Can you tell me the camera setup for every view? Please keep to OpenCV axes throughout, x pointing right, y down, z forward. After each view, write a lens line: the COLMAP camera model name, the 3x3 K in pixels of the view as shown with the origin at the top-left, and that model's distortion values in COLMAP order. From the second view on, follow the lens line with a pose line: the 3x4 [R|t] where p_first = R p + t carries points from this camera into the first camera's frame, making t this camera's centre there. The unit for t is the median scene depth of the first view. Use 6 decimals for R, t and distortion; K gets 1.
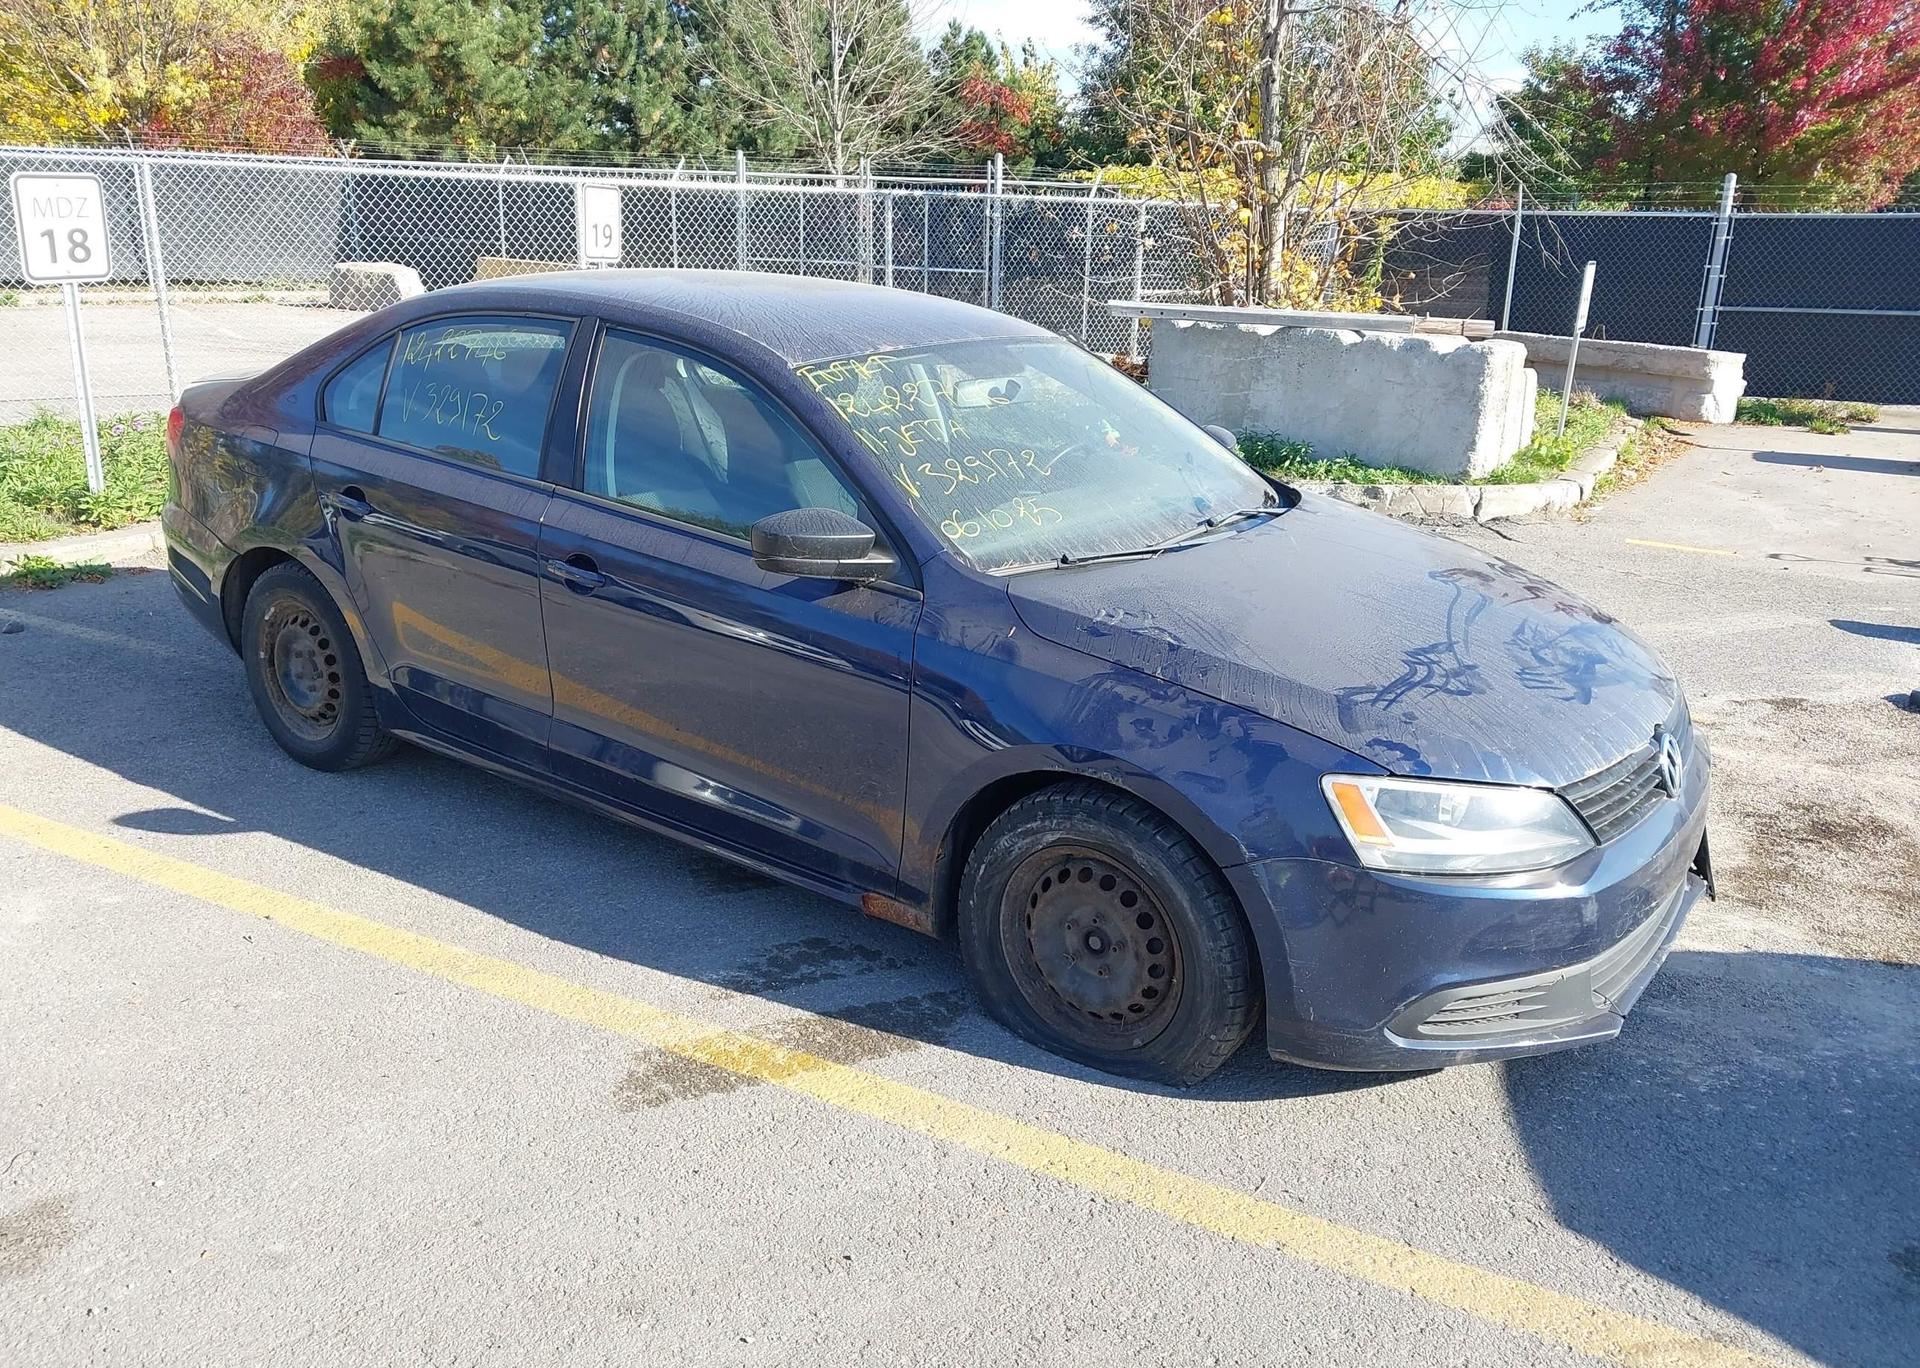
lens RADIAL K [[1517.3, 0, 954.3], [0, 1517.3, 695.7], [0, 0, 1]] dist [0.031603, -0.046503]
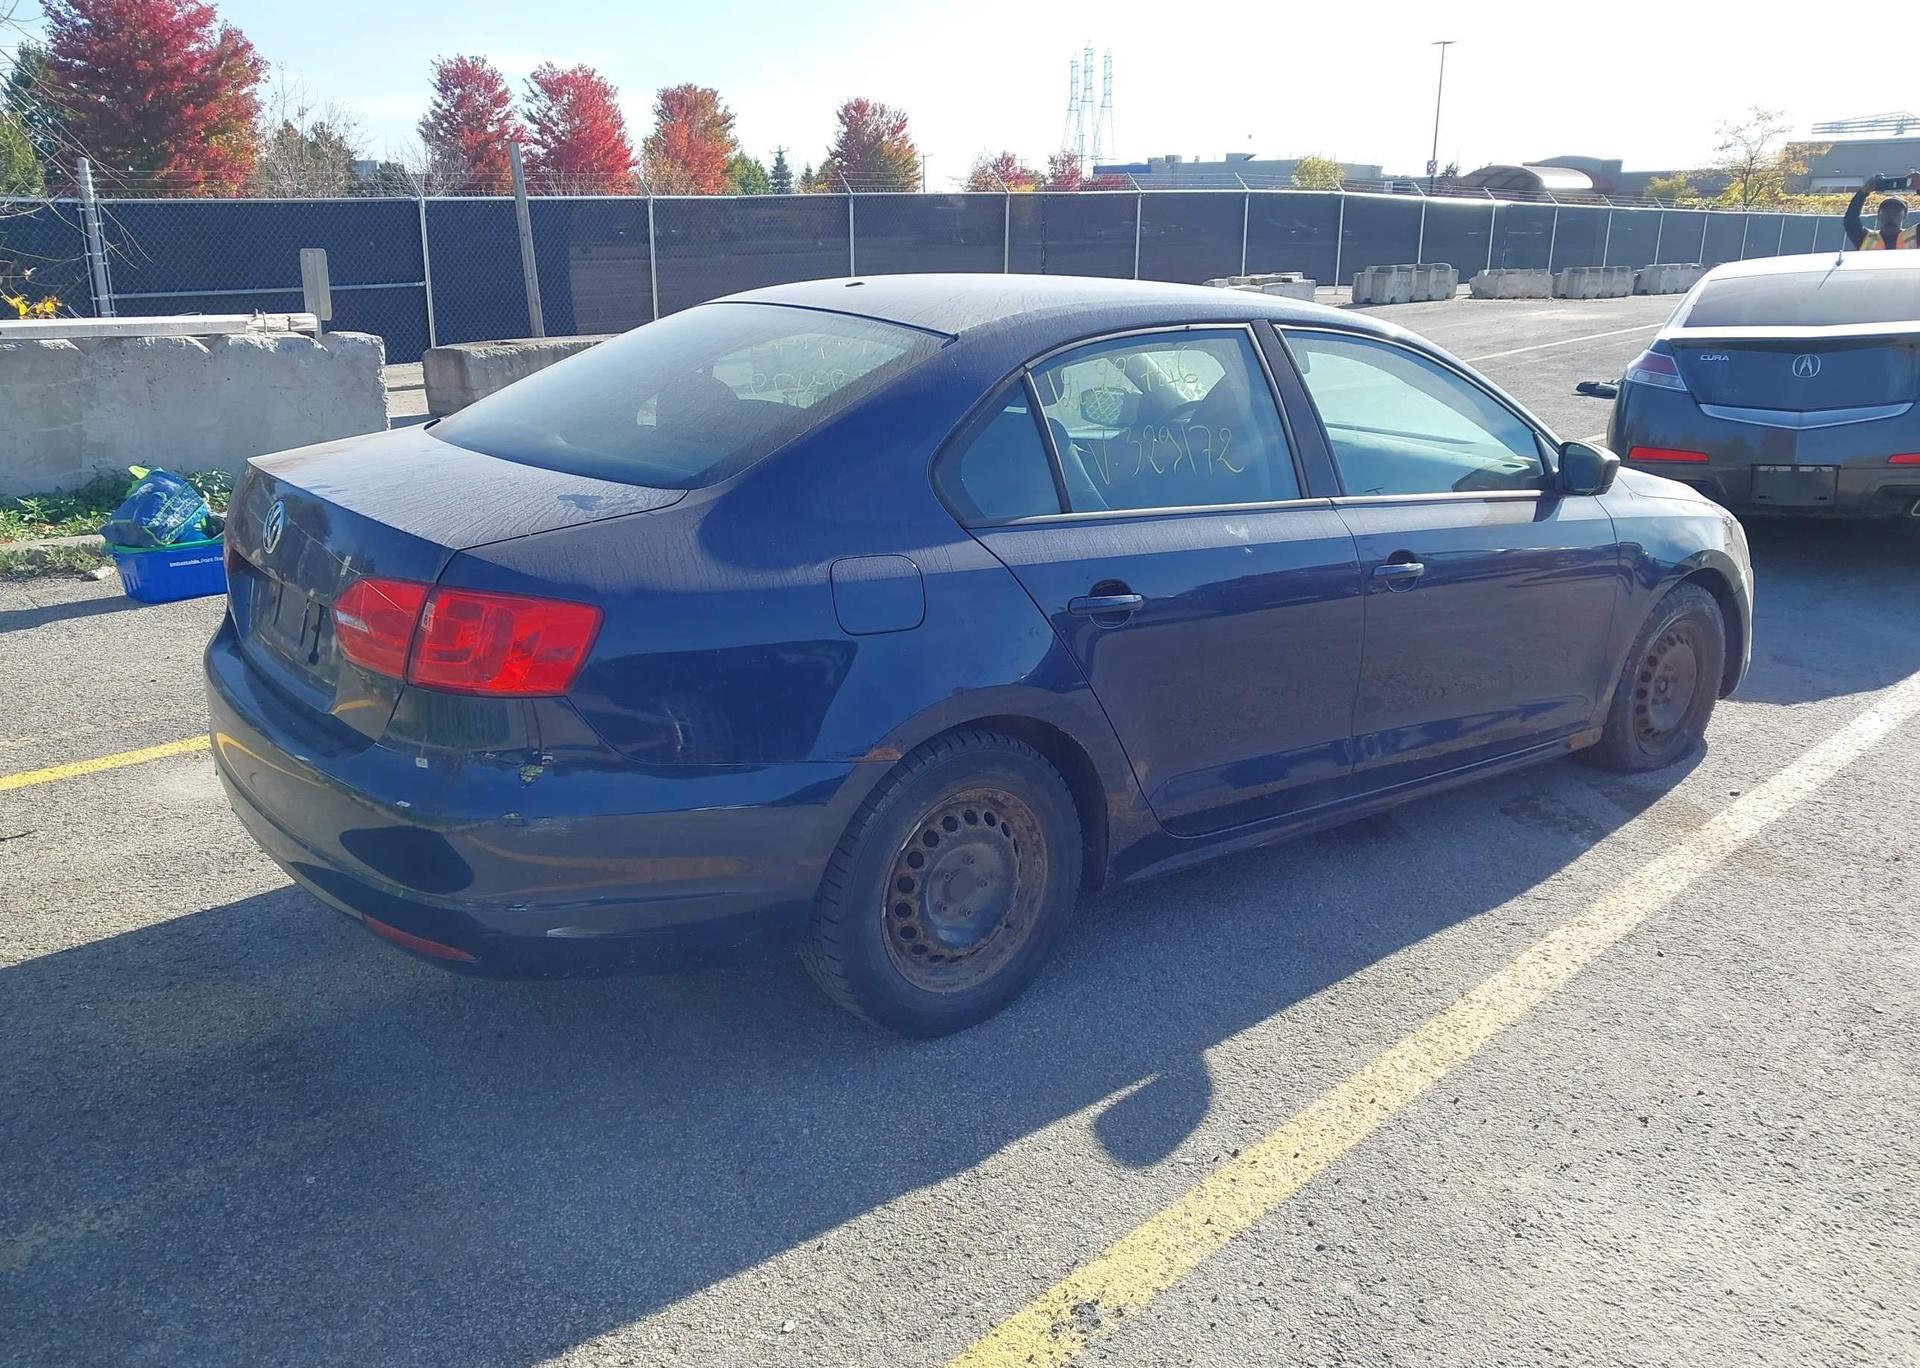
lens RADIAL K [[1517.3, 0, 955.6], [0, 1517.3, 677.8], [0, 0, 1]] dist [0.031603, -0.046503]
pose [[0.289406, -0.287807, 0.912914, -1.019805], [0.287730, 0.935776, 0.203800, -0.244028], [-0.912938, 0.203692, 0.353630, 0.750739]]
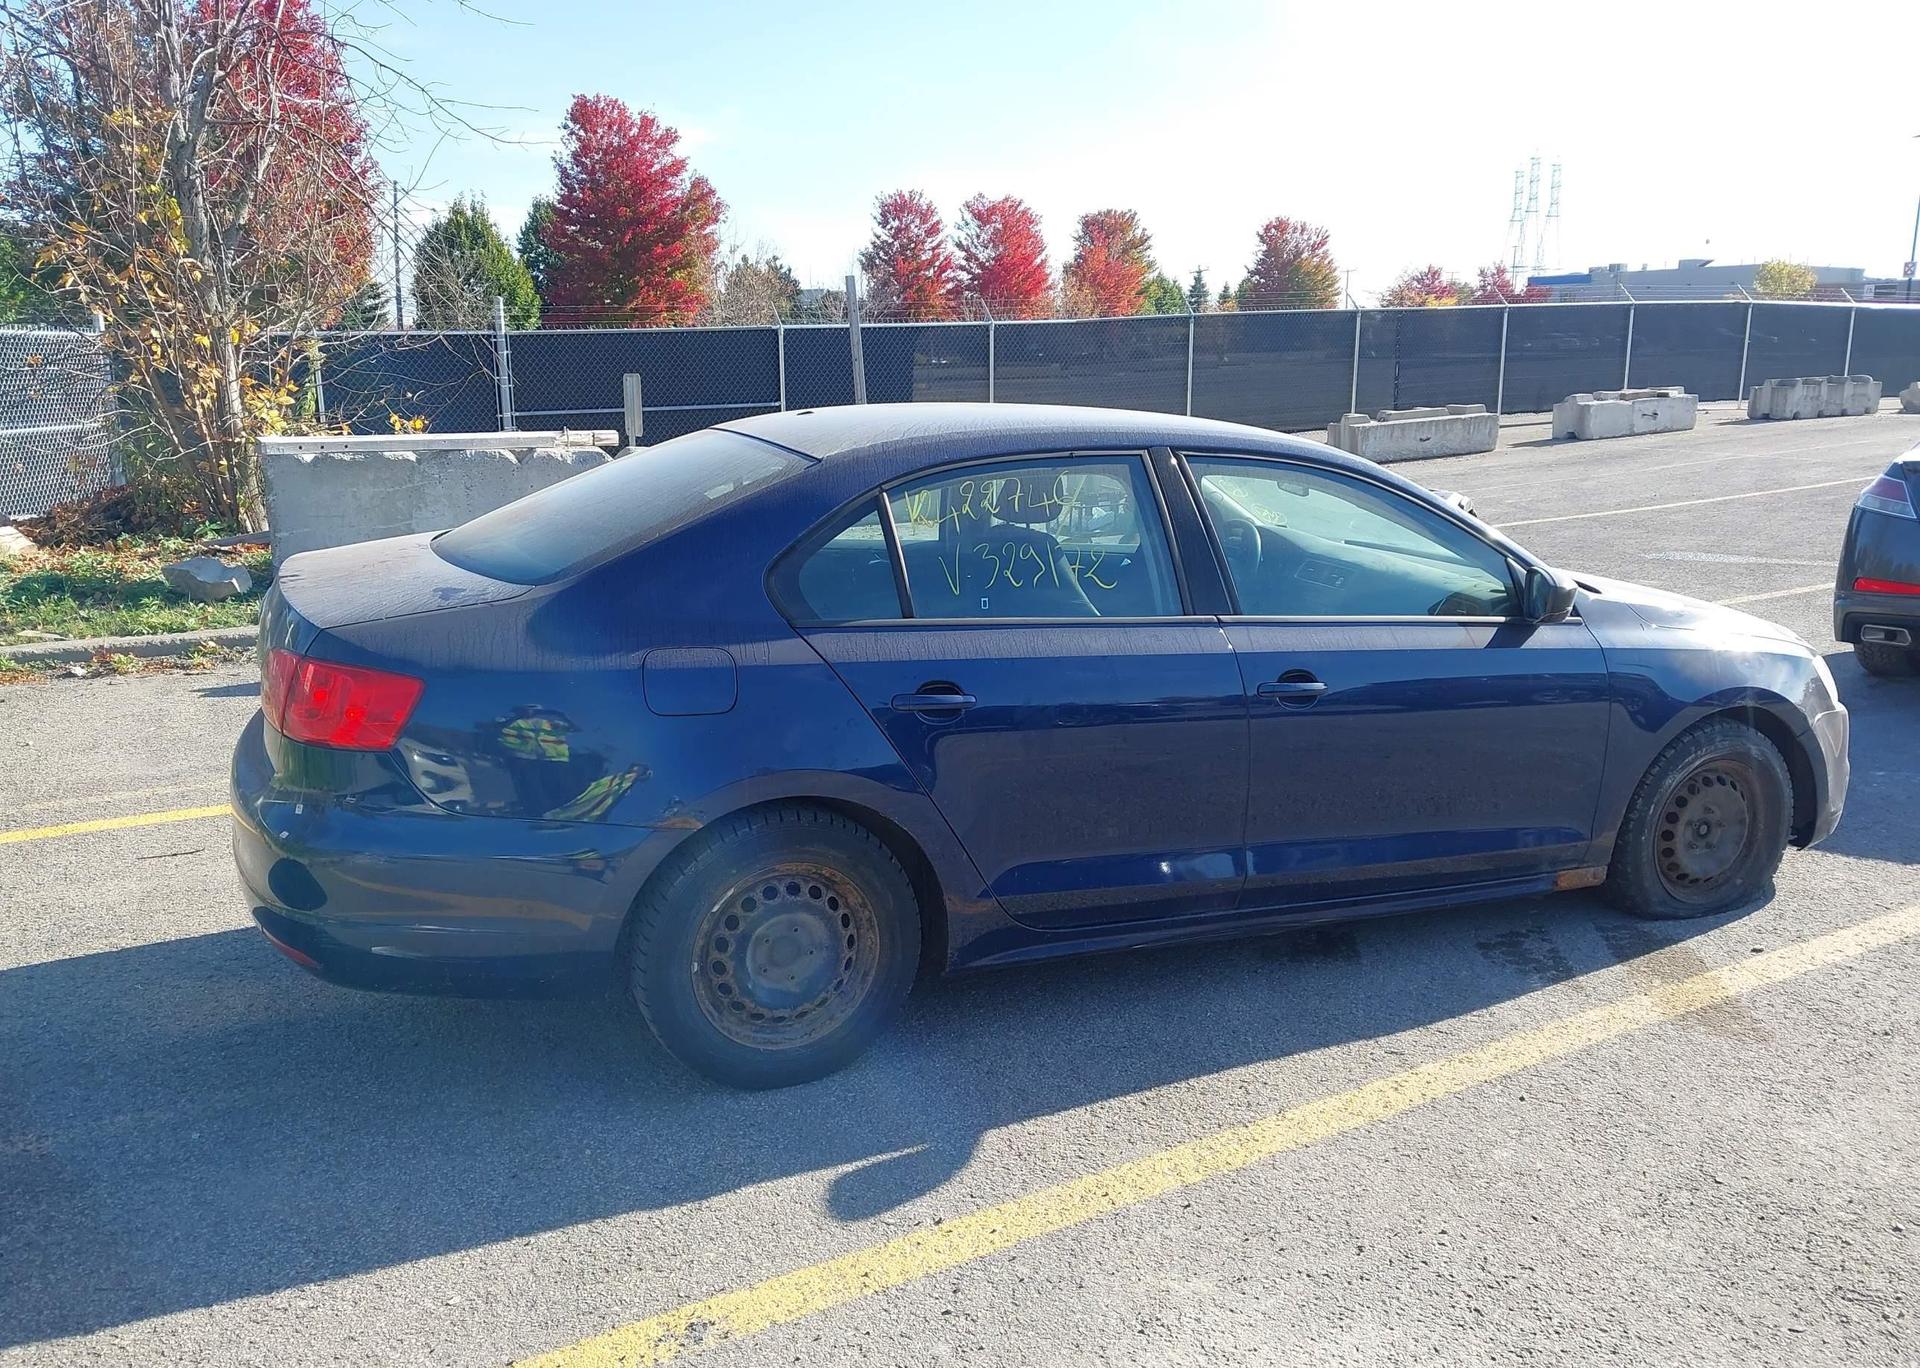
lens RADIAL K [[1517.3, 0, 959.8], [0, 1517.3, 674.7], [0, 0, 1]] dist [0.031603, -0.046503]
pose [[0.533018, -0.201305, 0.821808, -0.967289], [0.269919, 0.960991, 0.060332, -0.170878], [-0.801895, 0.189663, 0.566561, 0.490054]]
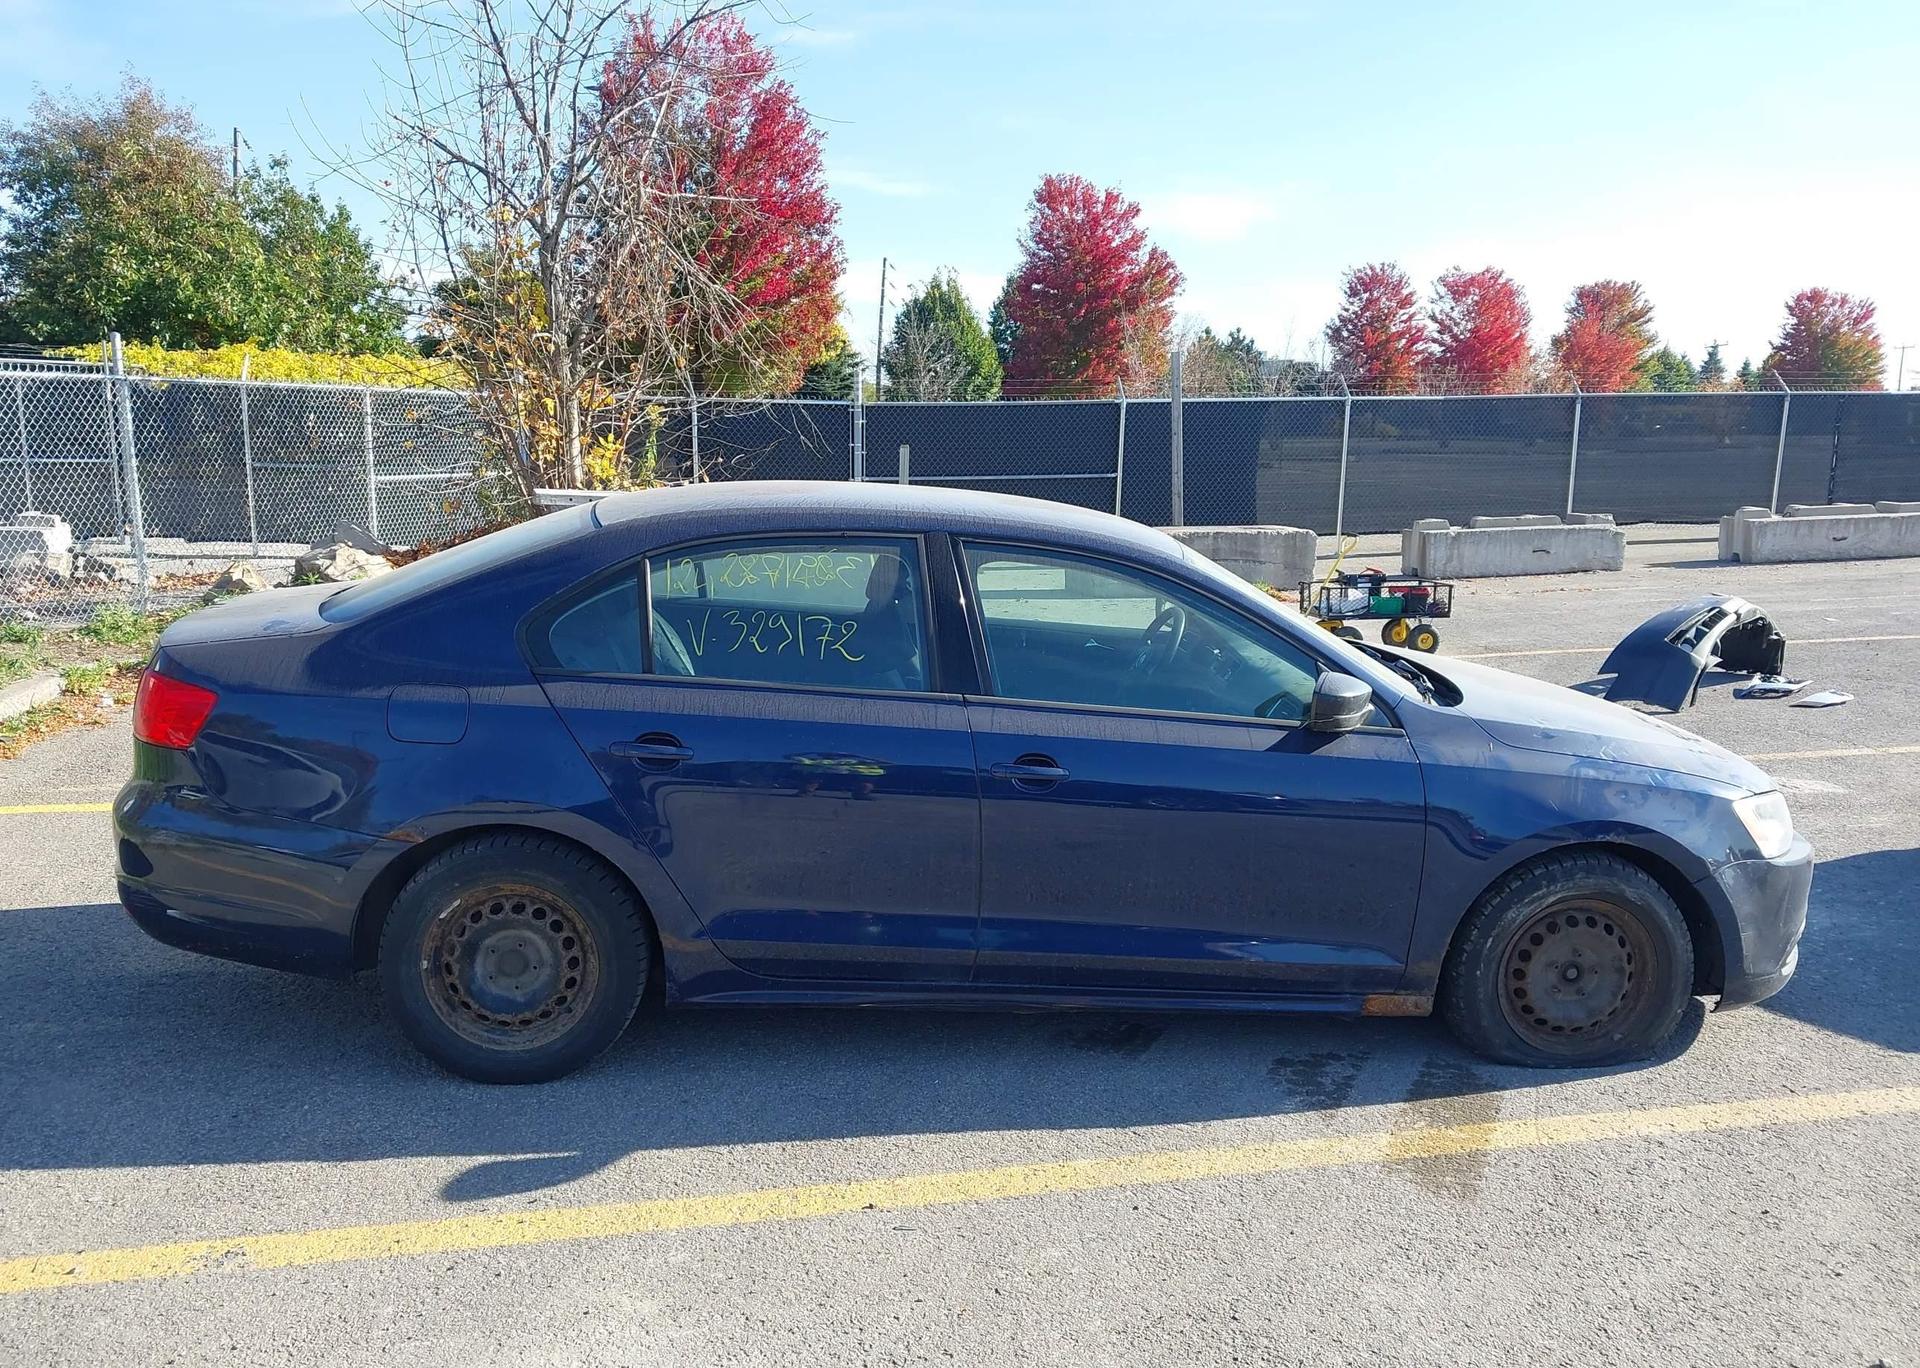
lens RADIAL K [[1517.3, 0, 959.1], [0, 1517.3, 703.2], [0, 0, 1]] dist [0.031603, -0.046503]
pose [[0.764388, -0.128097, 0.631904, -0.749227], [0.192895, 0.980611, -0.034552, -0.082117], [-0.615226, 0.148302, 0.774276, 0.188806]]
